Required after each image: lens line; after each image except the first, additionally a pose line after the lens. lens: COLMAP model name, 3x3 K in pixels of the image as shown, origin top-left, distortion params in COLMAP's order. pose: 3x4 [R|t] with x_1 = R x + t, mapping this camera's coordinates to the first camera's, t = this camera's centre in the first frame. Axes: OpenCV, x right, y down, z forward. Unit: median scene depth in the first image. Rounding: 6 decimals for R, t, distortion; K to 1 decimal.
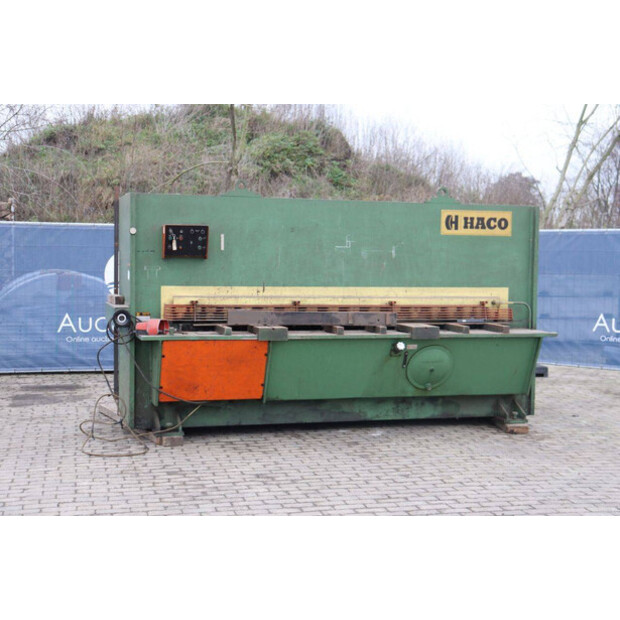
lens RADIAL K [[1049.1, 0, 327.0], [0, 1049.1, 309.8], [0, 0, 1]] dist [0.177998, 0.000000]
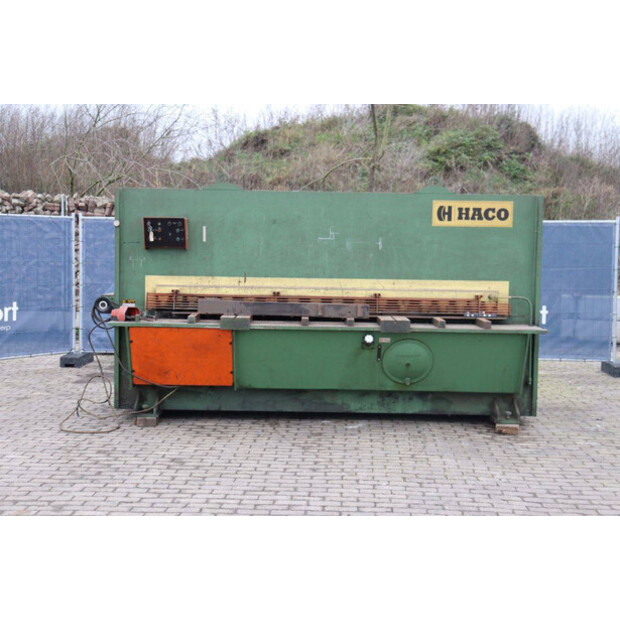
lens RADIAL K [[979.0, 0, 306.9], [0, 979.0, 313.6], [0, 0, 1]] dist [0.118065, 0.000000]
pose [[0.953198, 0.023084, -0.301465, 0.281105], [-0.018820, 0.999678, 0.017043, -0.003809], [0.301761, -0.010572, 0.953325, 0.100923]]
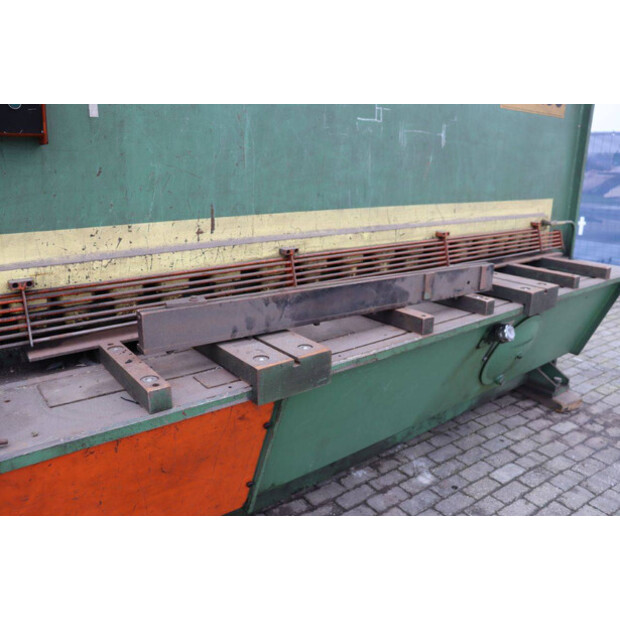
lens RADIAL K [[510.9, 0, 309.3], [0, 510.9, 310.0], [0, 0, 1]] dist [-0.117653, 0.044563]
pose [[0.936344, -0.105682, 0.334799, -0.090759], [0.028073, 0.973103, 0.228653, -0.030090], [-0.349959, -0.204699, 0.914126, 0.792422]]
